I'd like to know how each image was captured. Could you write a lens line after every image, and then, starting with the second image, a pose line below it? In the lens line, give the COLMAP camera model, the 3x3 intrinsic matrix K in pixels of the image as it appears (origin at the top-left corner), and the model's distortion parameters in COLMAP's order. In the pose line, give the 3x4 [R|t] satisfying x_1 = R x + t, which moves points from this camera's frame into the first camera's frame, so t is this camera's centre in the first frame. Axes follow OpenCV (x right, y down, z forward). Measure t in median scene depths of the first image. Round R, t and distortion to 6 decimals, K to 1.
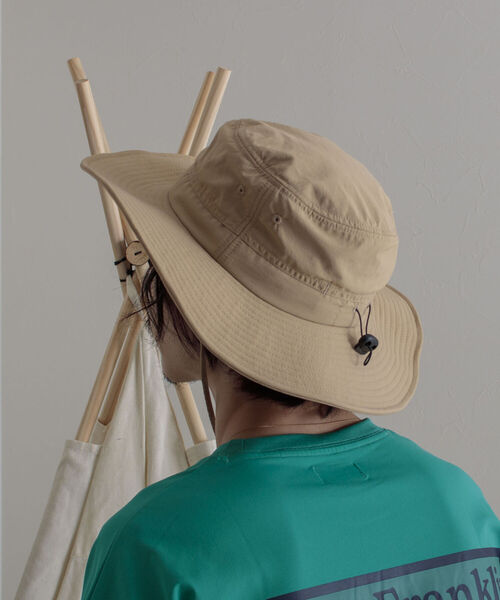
lens RADIAL K [[922.1, 0, 250.0], [0, 922.1, 300.0], [0, 0, 1]] dist [-0.012112, 0.004383]
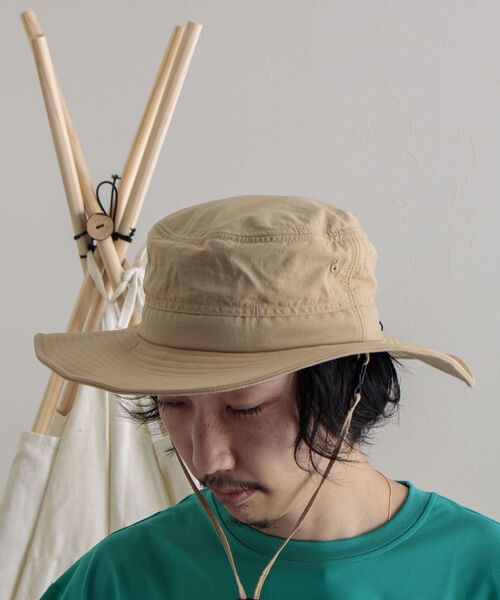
lens RADIAL K [[1418.1, 0, 308.8], [0, 1418.1, 300.3], [0, 0, 1]] dist [-0.073742, 0.615521]
pose [[0.999666, -0.002165, 0.025765, 0.048332], [0.001708, 0.999841, 0.017743, -0.002517], [-0.025799, -0.017694, 0.999511, -0.402535]]
